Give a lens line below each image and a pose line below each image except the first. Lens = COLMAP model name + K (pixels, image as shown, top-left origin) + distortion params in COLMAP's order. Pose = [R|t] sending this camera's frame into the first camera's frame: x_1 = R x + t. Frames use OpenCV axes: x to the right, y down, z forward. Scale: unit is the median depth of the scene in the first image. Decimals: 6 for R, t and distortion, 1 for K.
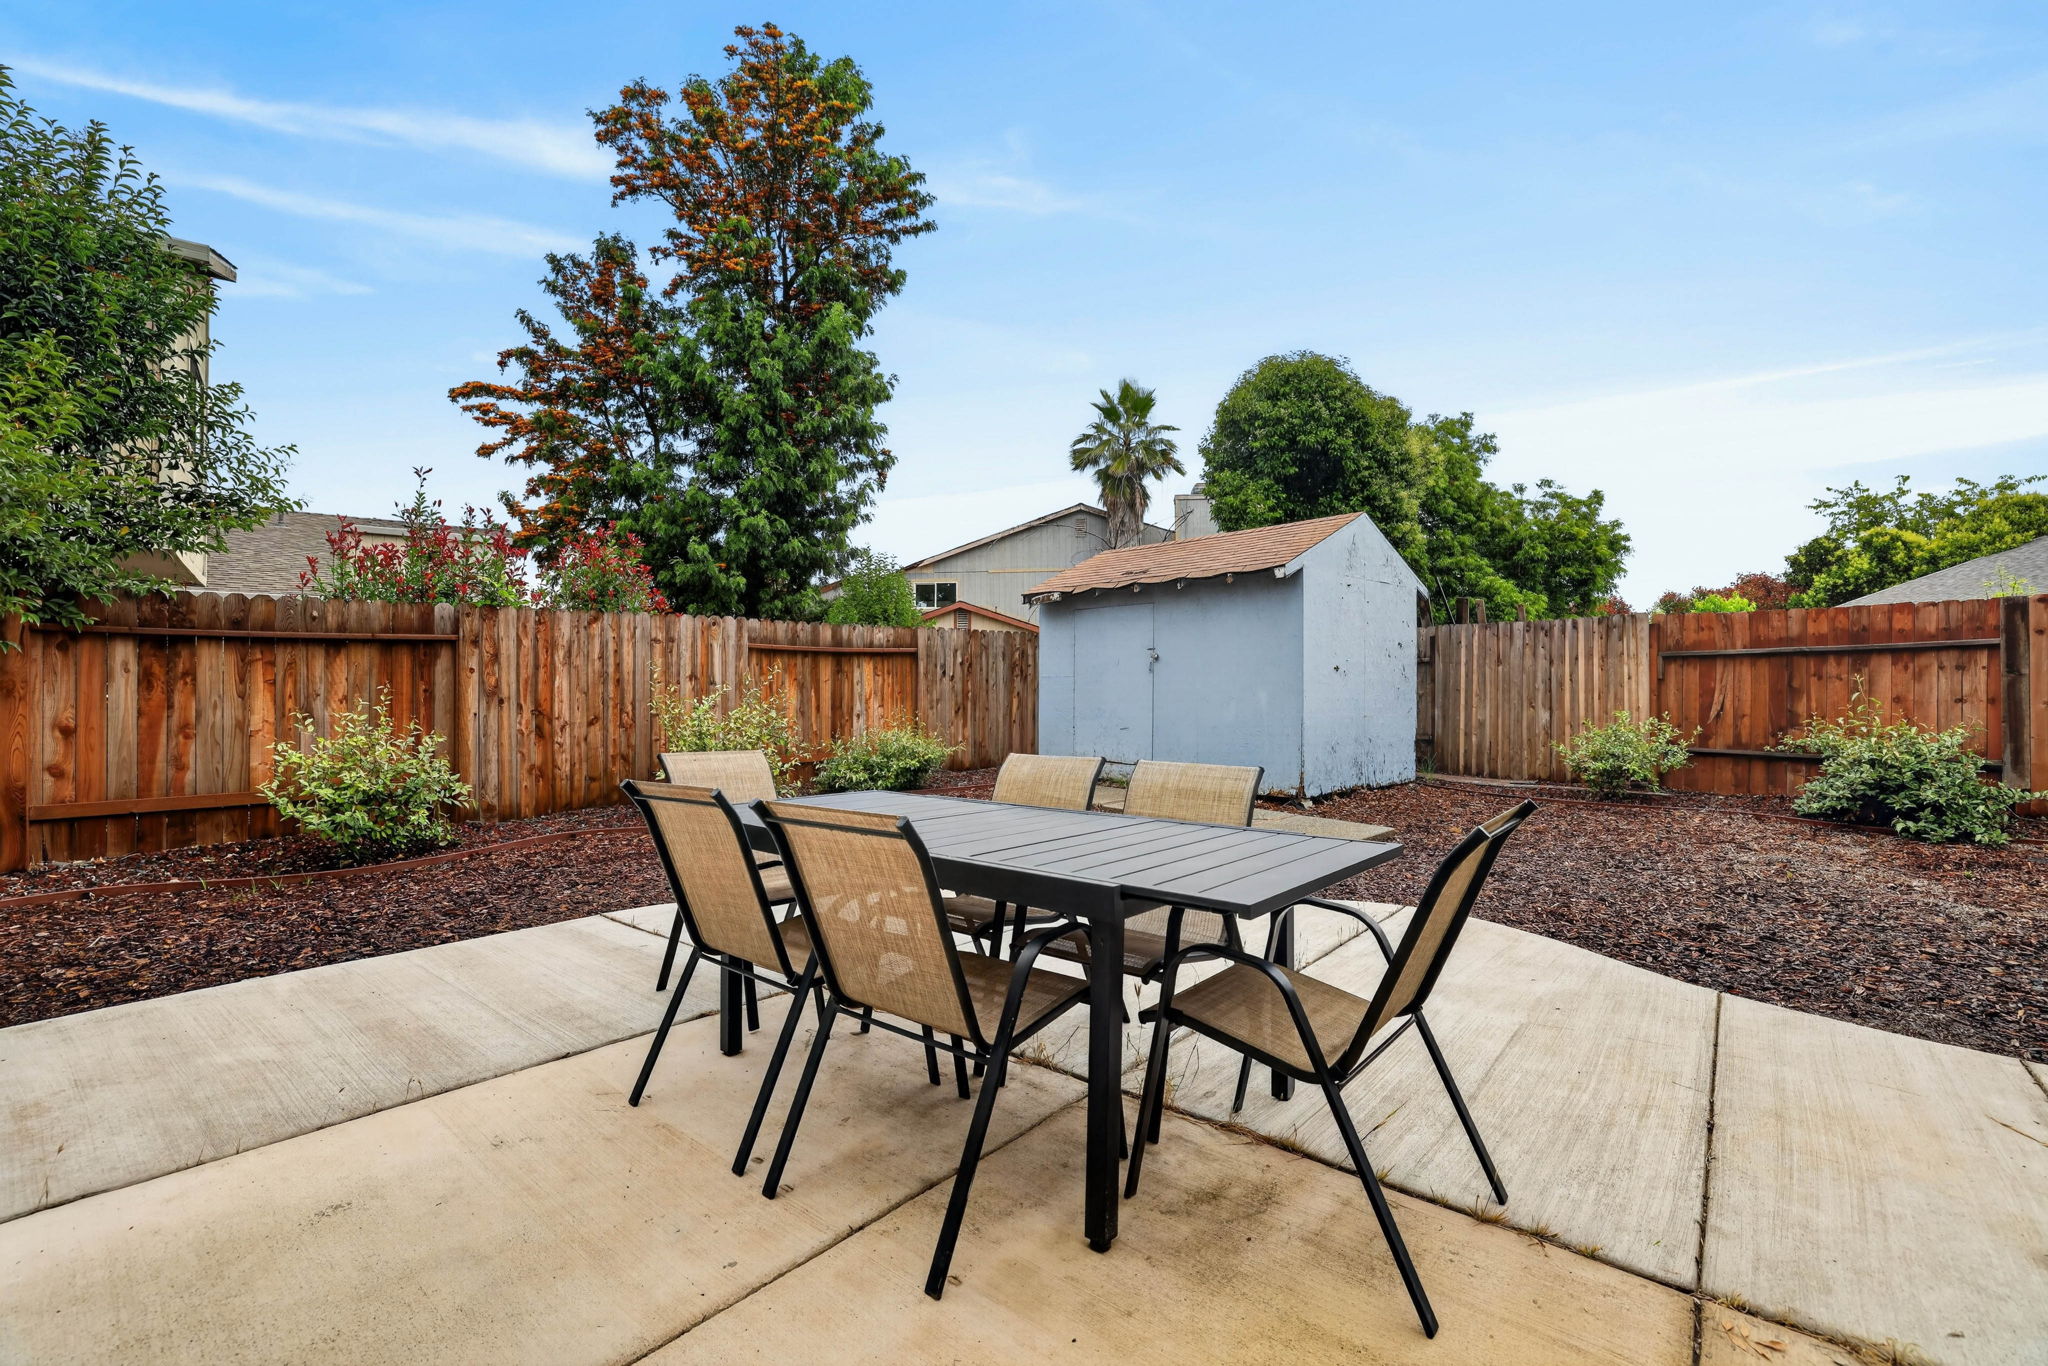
lens RADIAL K [[869.7, 0, 1023.9], [0, 869.7, 689.2], [0, 0, 1]] dist [-0.015356, 0.001943]
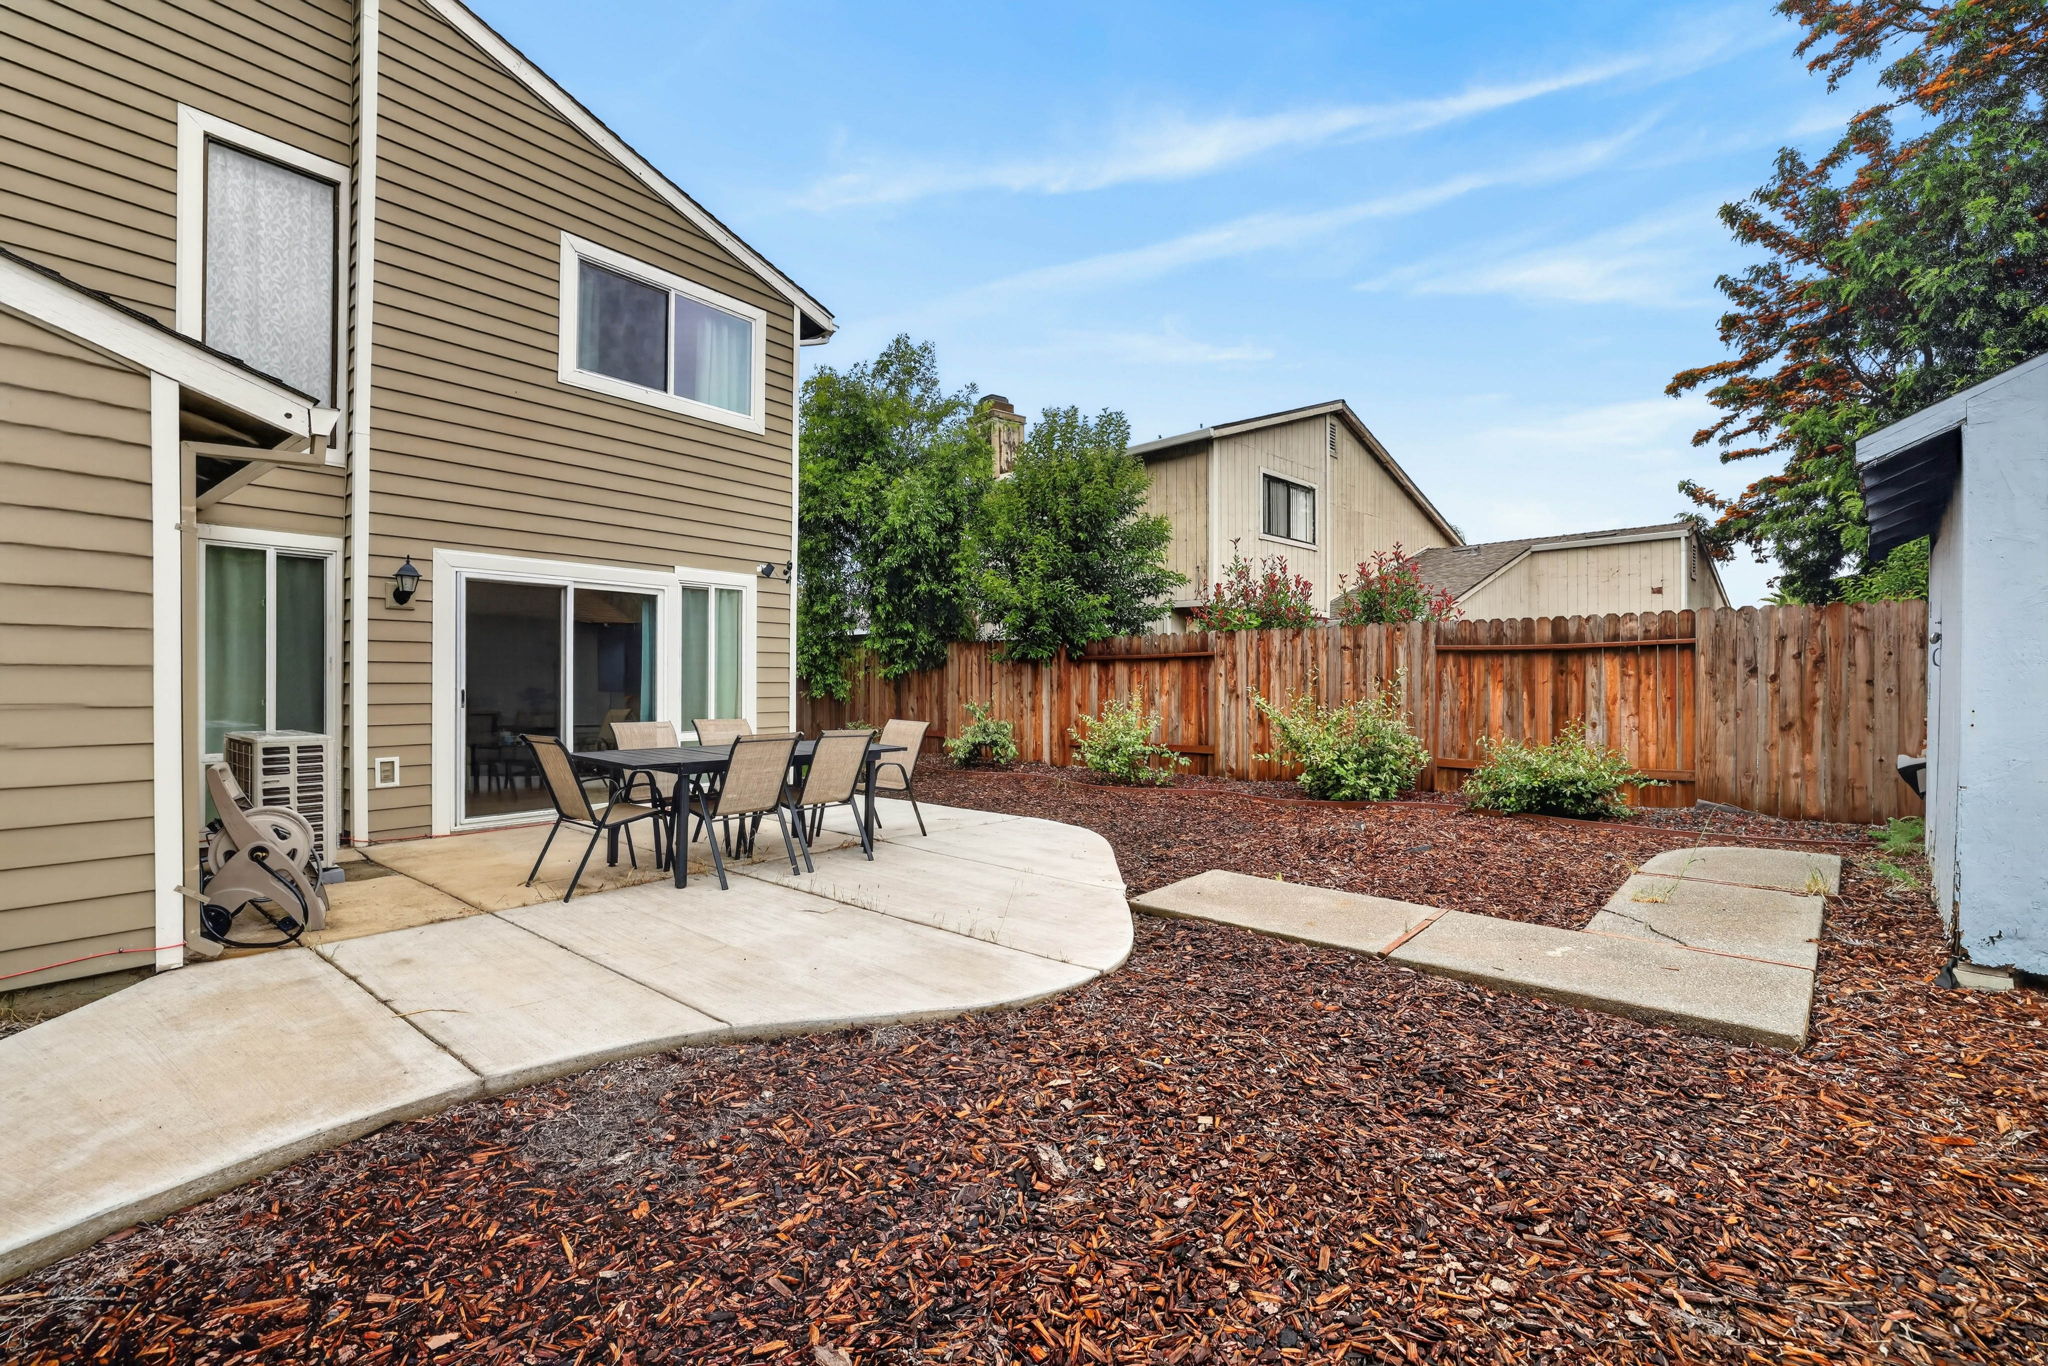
lens RADIAL K [[869.7, 0, 1029.6], [0, 869.7, 678.2], [0, 0, 1]] dist [-0.015356, 0.001943]
pose [[0.037106, 0.000924, -0.999311, 0.729314], [-0.005005, 0.999987, 0.000739, -0.013833], [0.999299, 0.004974, 0.037111, 0.529058]]
